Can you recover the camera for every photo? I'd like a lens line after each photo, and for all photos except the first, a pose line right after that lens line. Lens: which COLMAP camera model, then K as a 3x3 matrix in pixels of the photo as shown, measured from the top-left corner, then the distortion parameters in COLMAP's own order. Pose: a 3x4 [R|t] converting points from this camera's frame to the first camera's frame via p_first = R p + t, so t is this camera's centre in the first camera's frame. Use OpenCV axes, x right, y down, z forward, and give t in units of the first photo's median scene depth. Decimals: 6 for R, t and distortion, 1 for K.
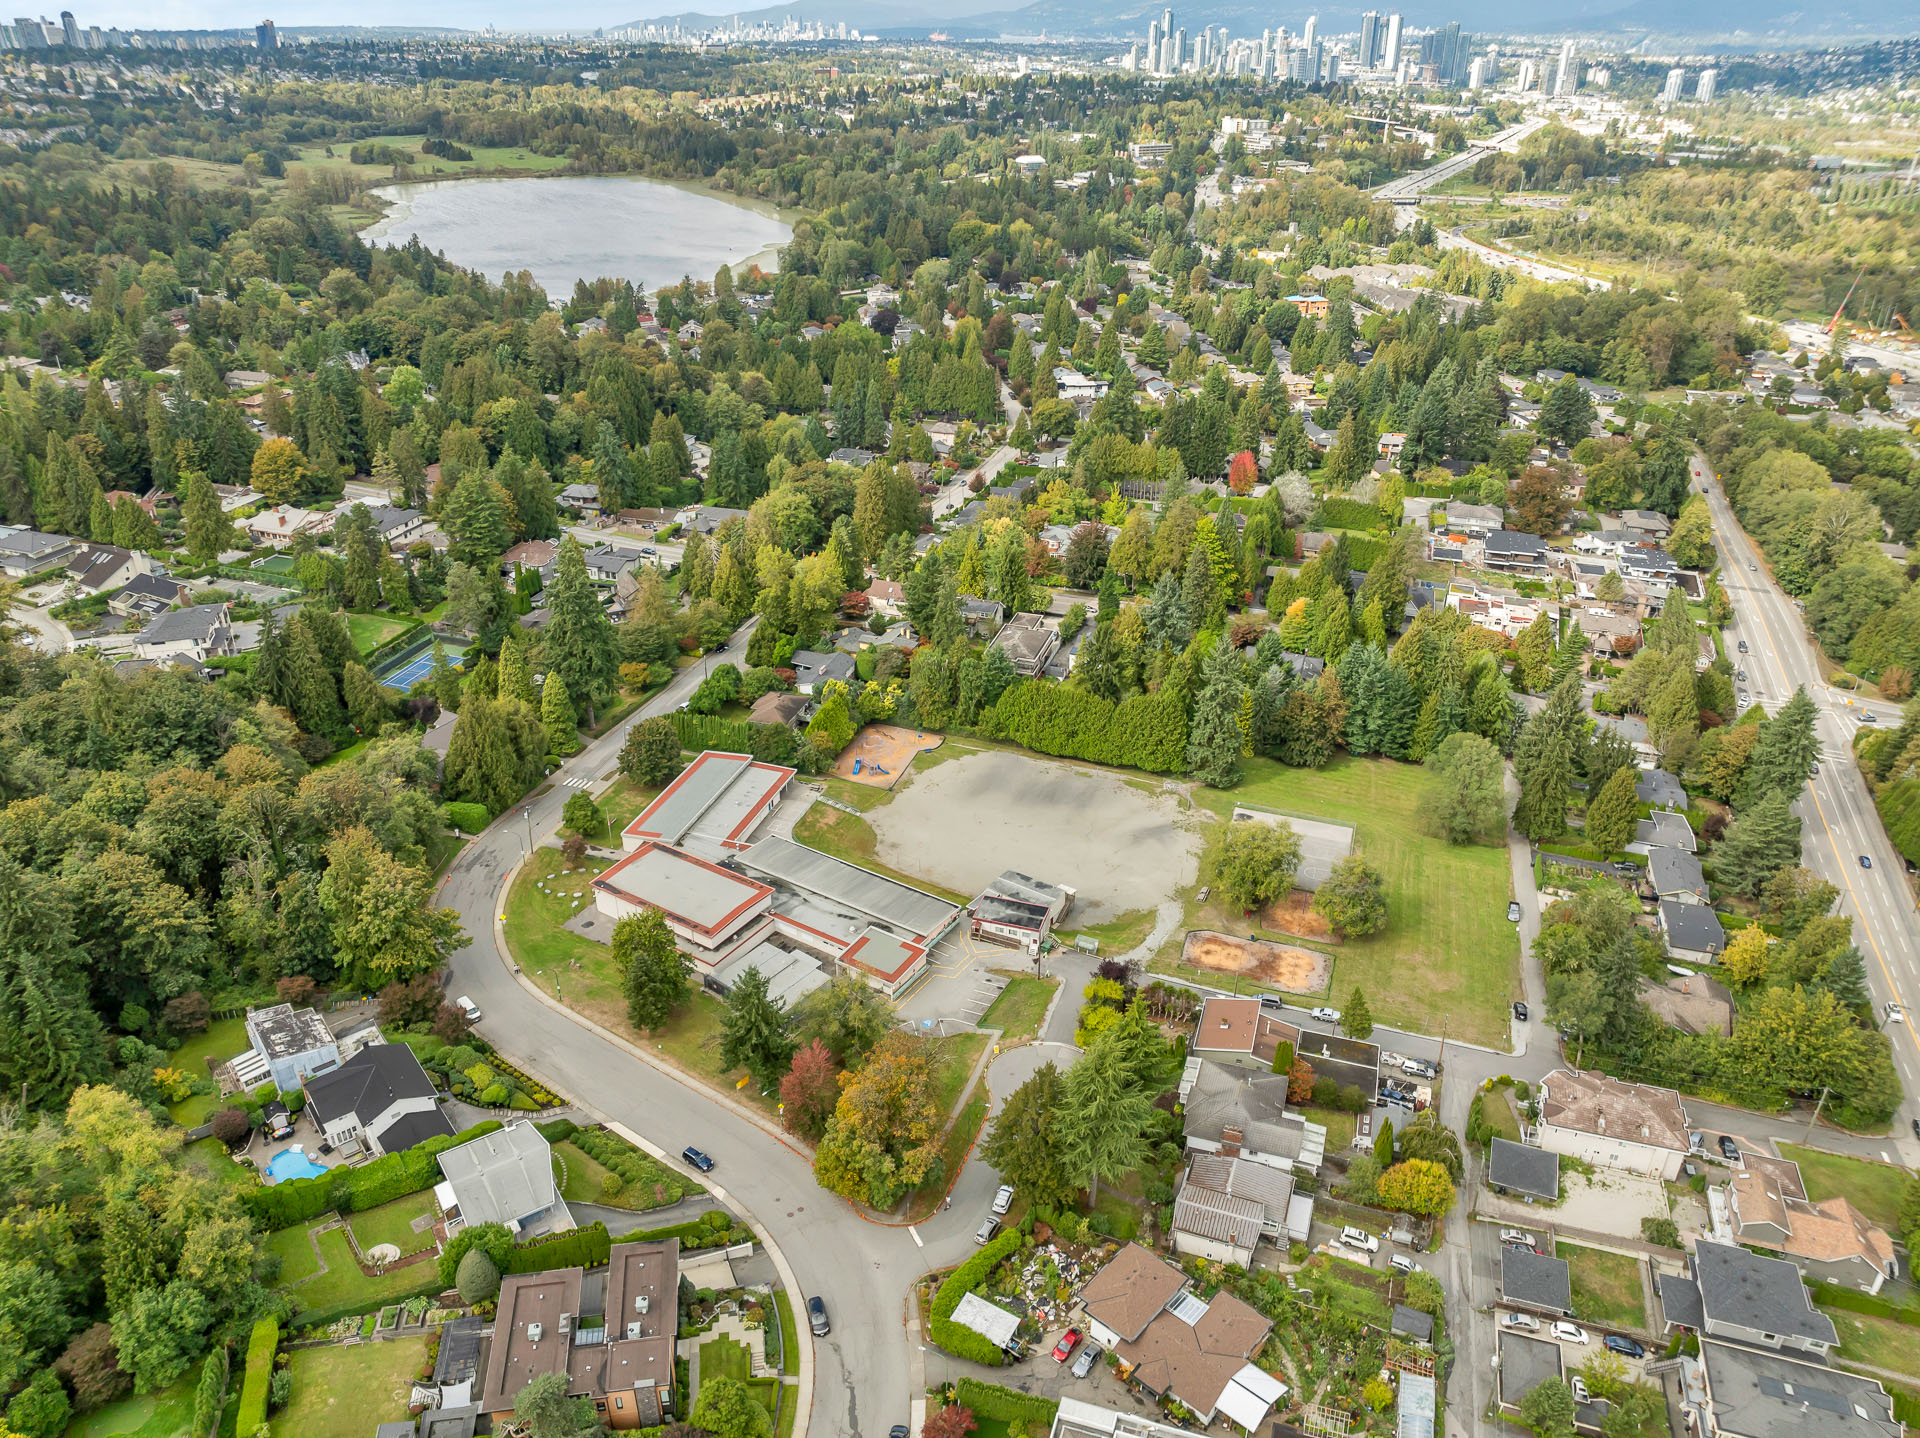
lens RADIAL K [[1351.4, 0, 960.0], [0, 1351.4, 719.0], [0, 0, 1]] dist [-0.041670, 0.011524]
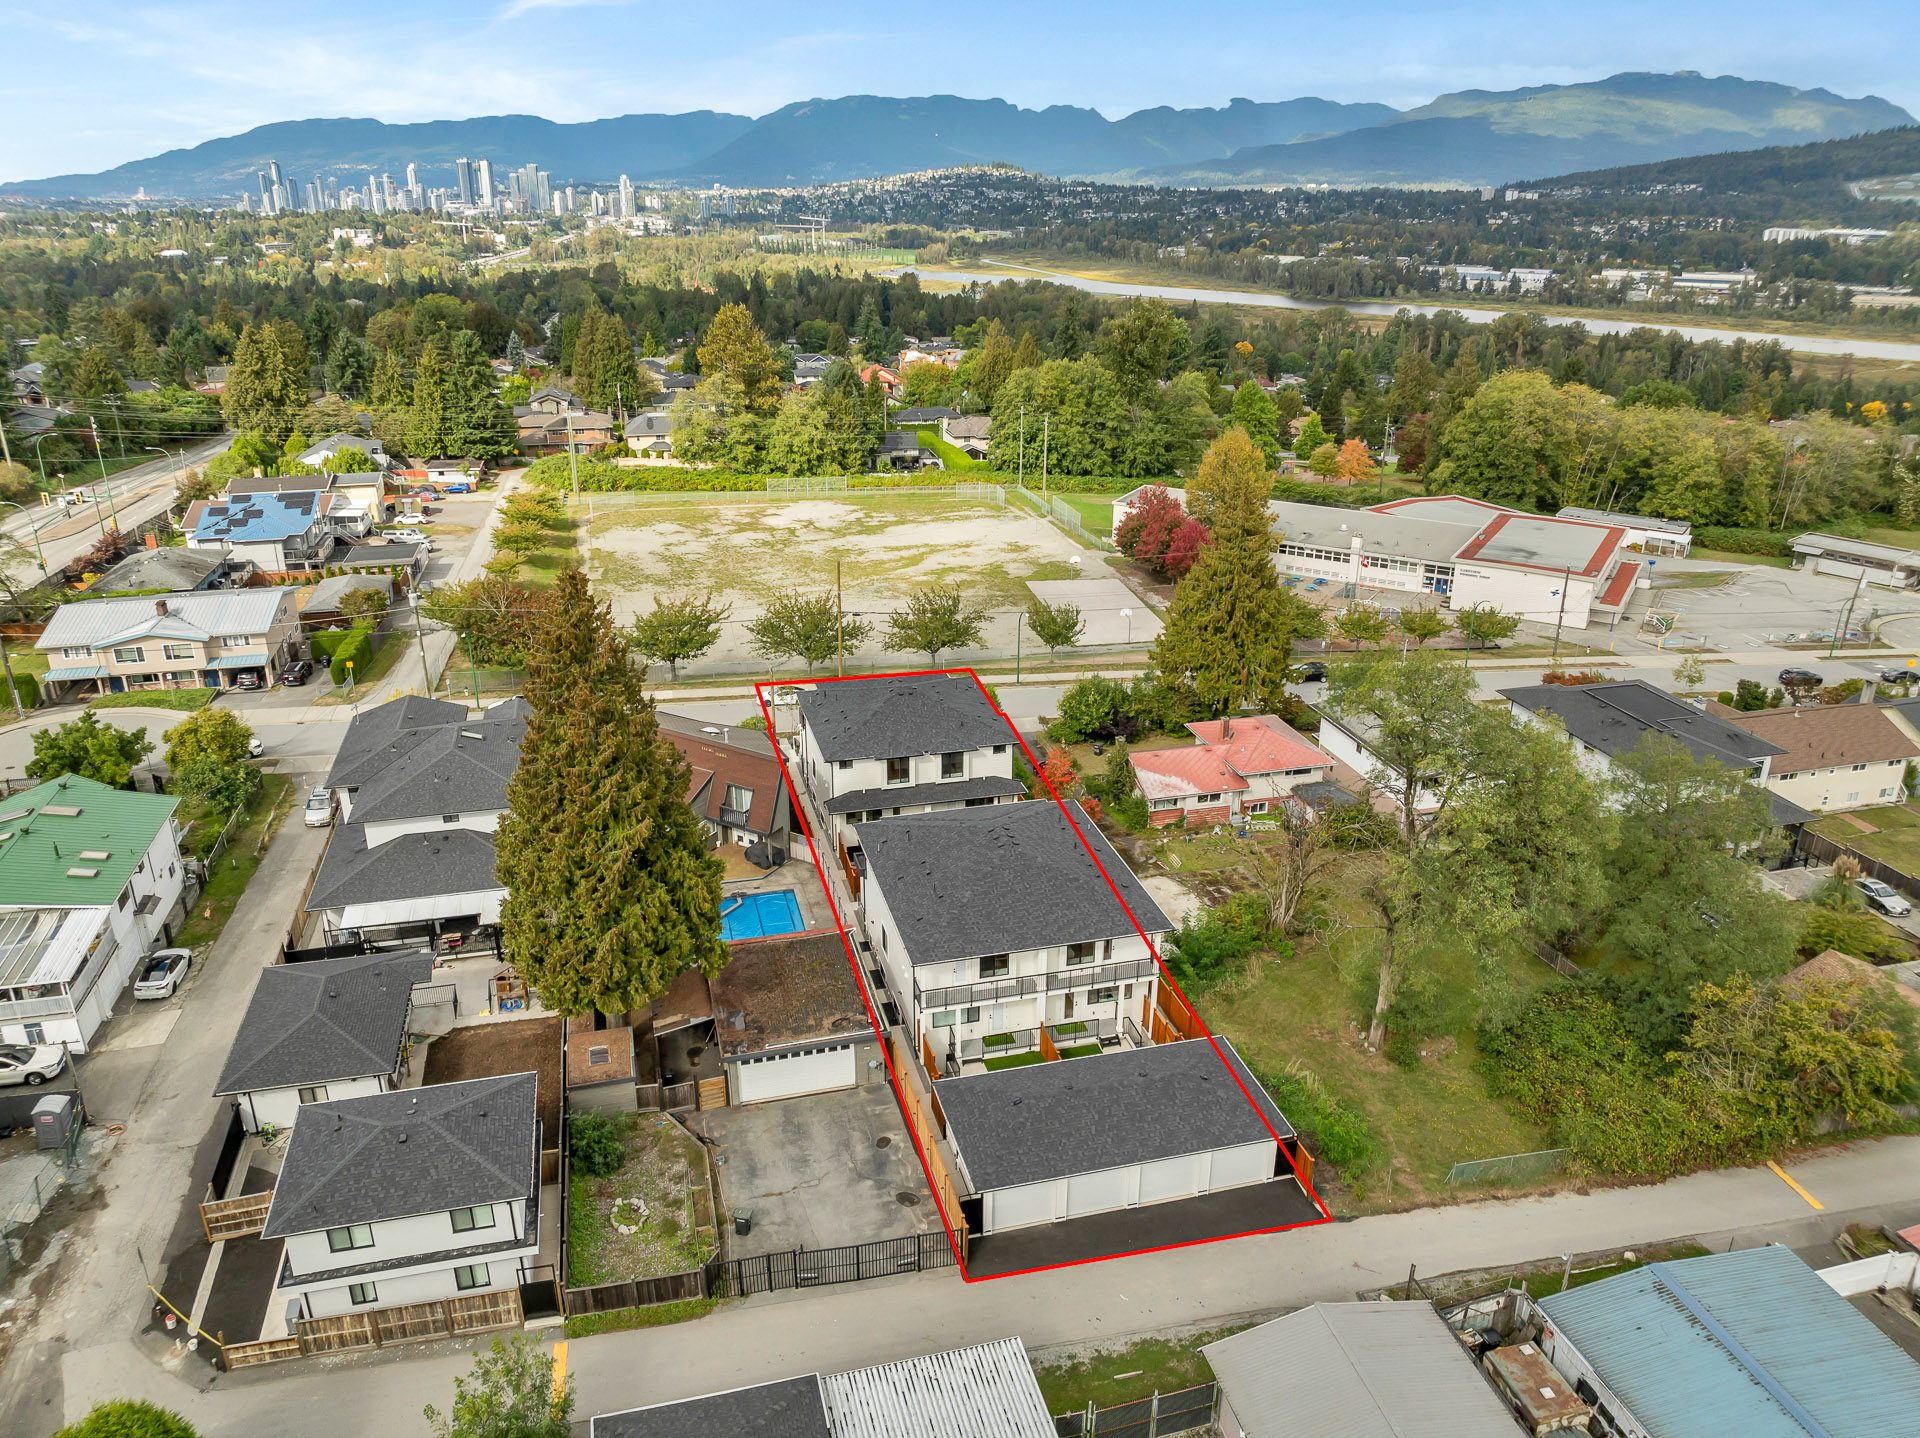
lens RADIAL K [[1351.4, 0, 960.0], [0, 1351.4, 719.0], [0, 0, 1]] dist [-0.041670, 0.011524]
pose [[0.836394, -0.205380, 0.508197, -0.033010], [0.254775, 0.966575, -0.028684, 0.141894], [-0.485320, 0.153468, 0.860763, -0.228531]]
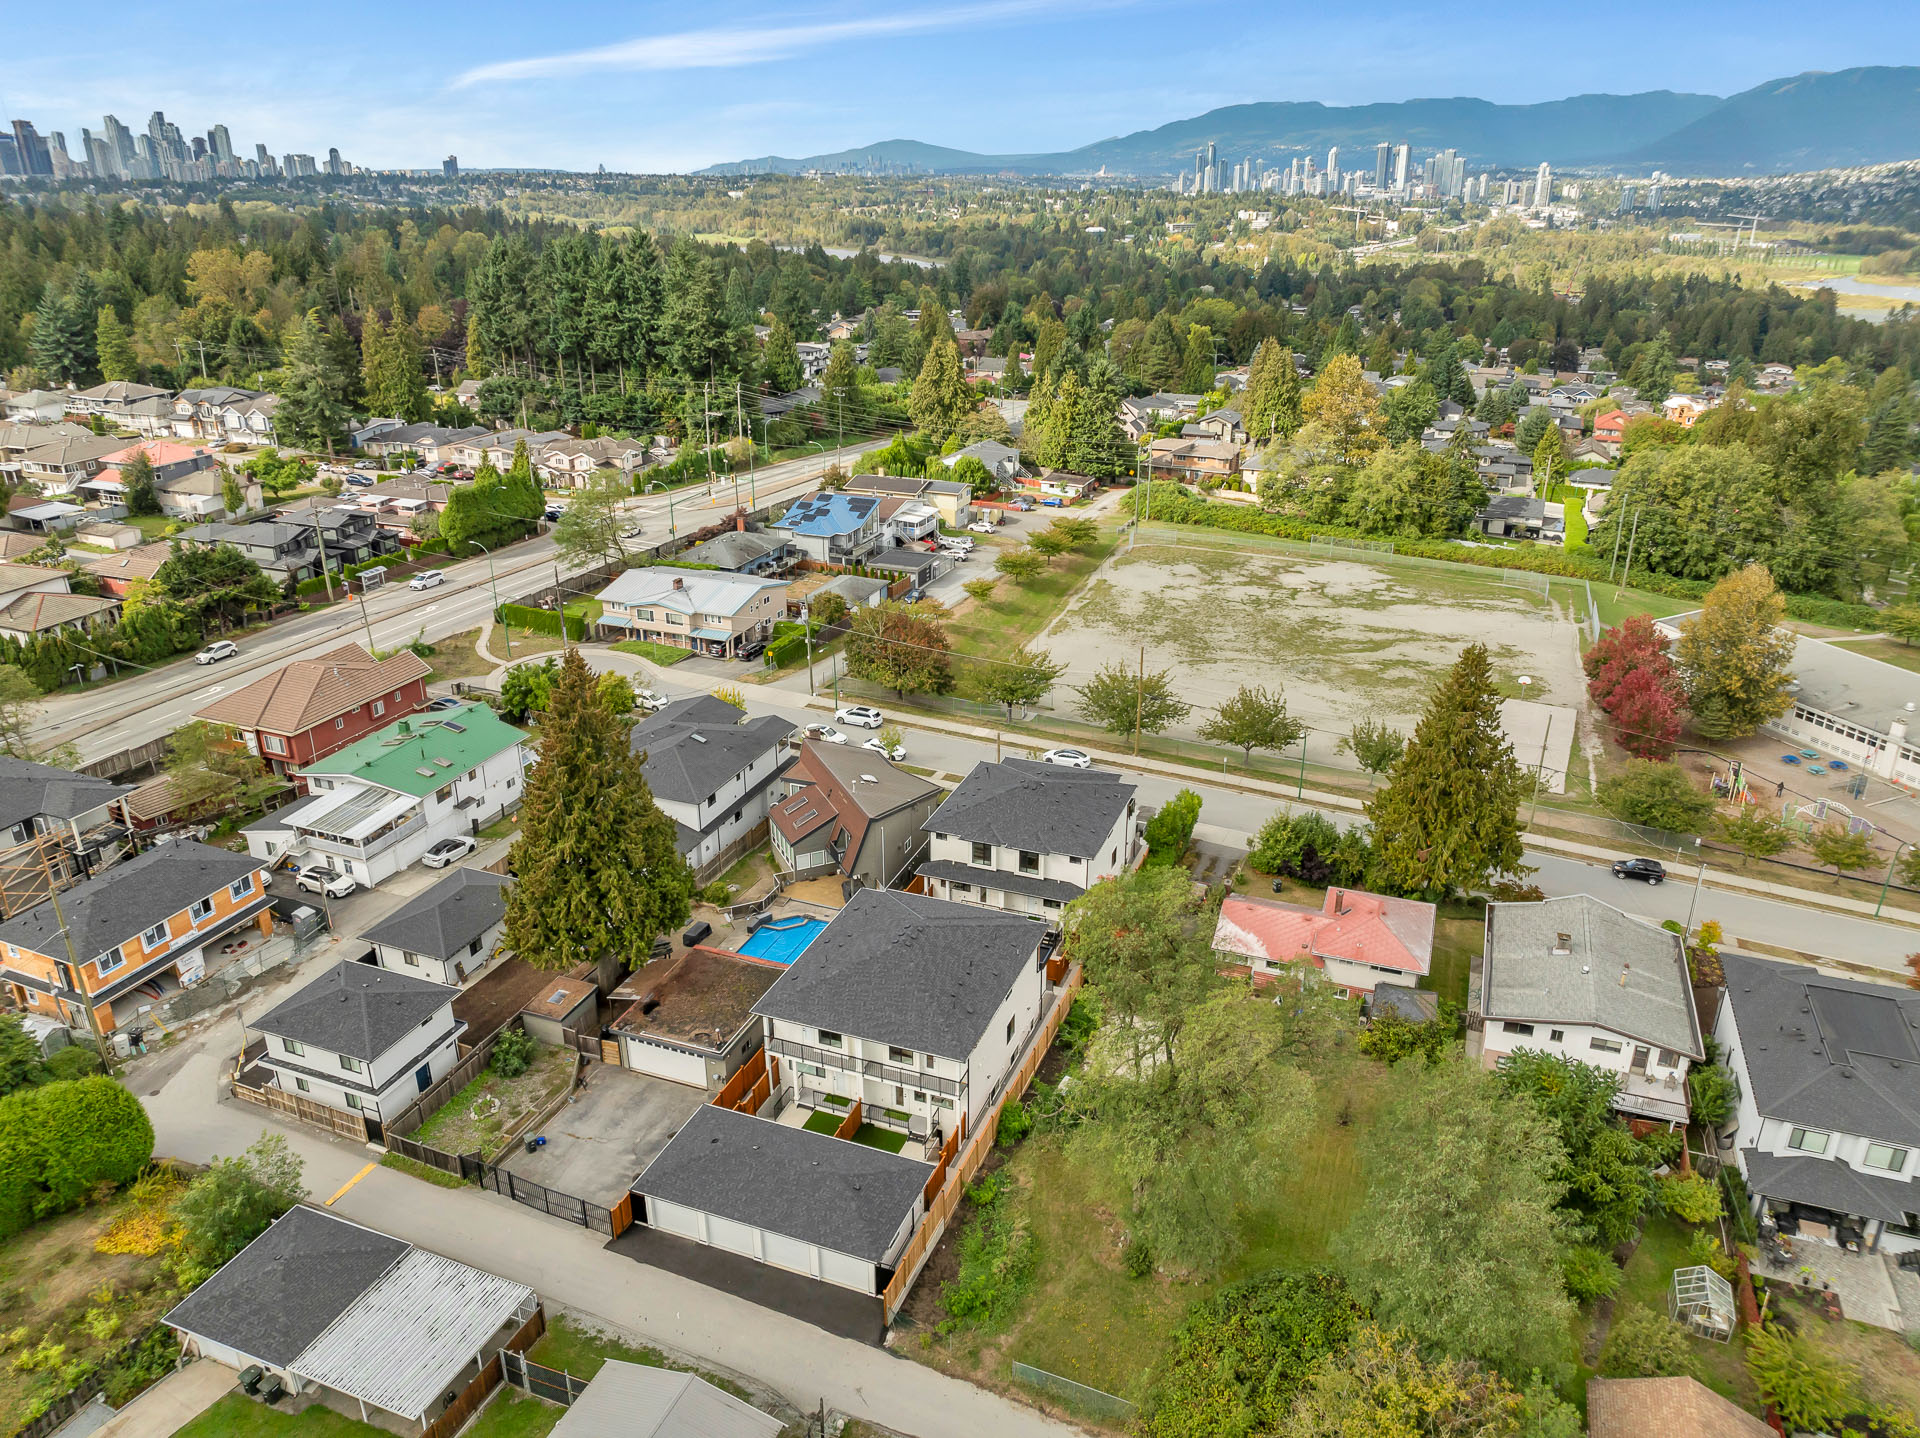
lens RADIAL K [[1351.4, 0, 960.0], [0, 1351.4, 719.0], [0, 0, 1]] dist [-0.041670, 0.011524]
pose [[0.999079, 0.009735, -0.041779, -0.016501], [-0.013430, 0.995931, -0.089109, 0.141394], [0.040742, 0.089588, 0.995145, -0.236684]]
